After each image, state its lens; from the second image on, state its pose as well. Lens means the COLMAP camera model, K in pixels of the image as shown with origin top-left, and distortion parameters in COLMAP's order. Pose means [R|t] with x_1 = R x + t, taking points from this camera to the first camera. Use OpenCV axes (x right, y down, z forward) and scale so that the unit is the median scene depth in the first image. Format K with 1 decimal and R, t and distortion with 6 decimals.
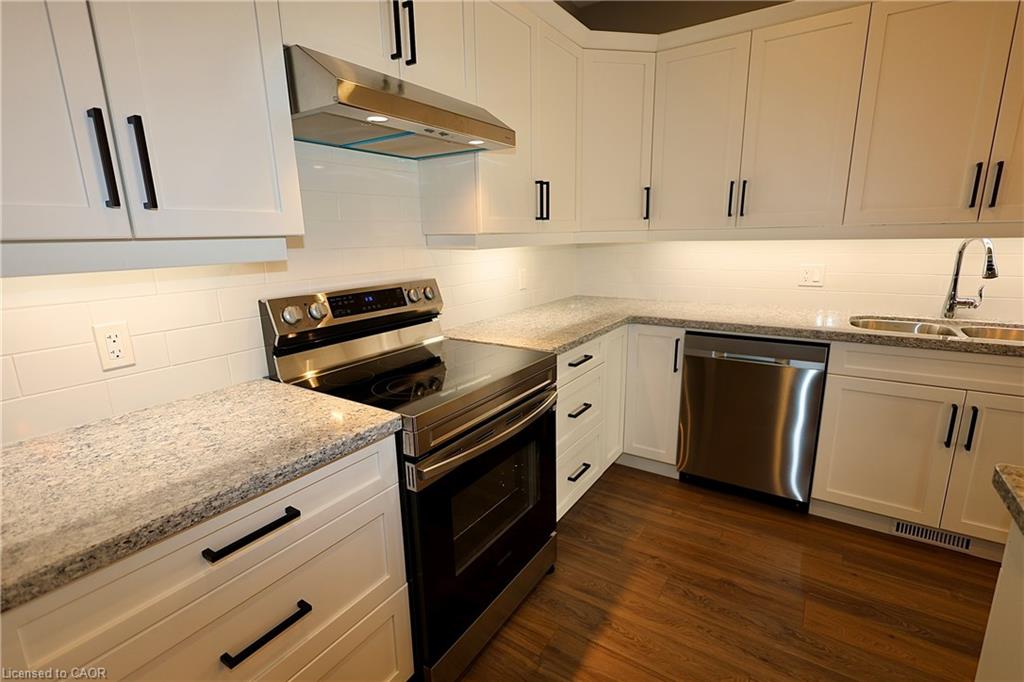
lens RADIAL K [[476.3, 0, 516.8], [0, 476.3, 341.9], [0, 0, 1]] dist [0.003512, 0.001395]
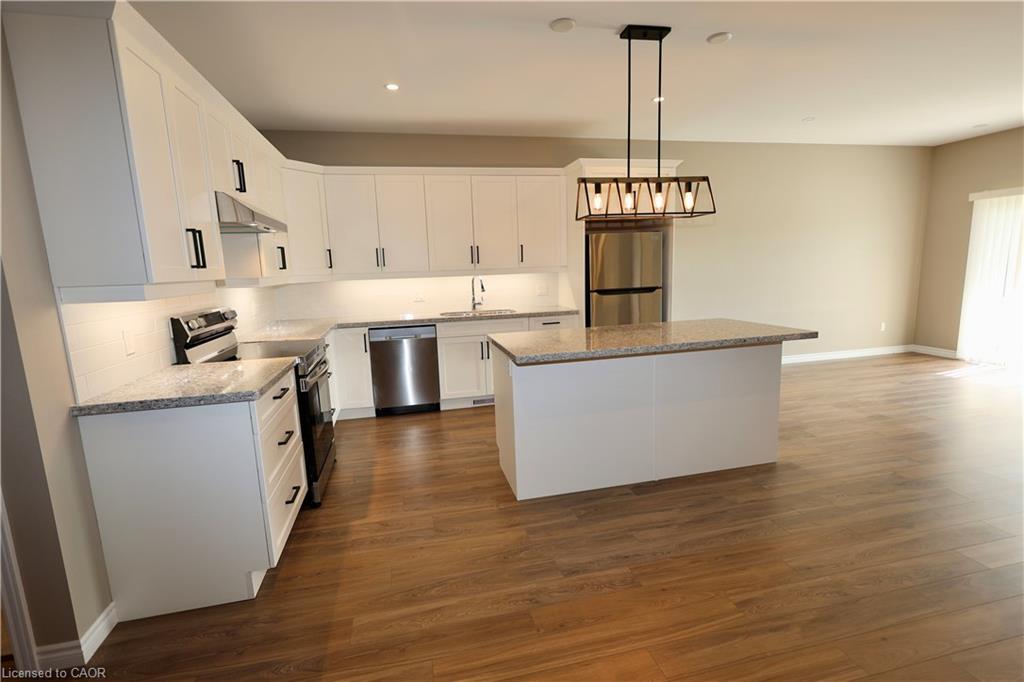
lens RADIAL K [[476.3, 0, 512.2], [0, 476.3, 342.9], [0, 0, 1]] dist [0.003512, 0.001395]
pose [[0.688082, -0.119985, 0.715645, -0.684620], [0.181688, 0.983307, -0.009829, 0.176681], [-0.702519, 0.136787, 0.698396, -0.769517]]
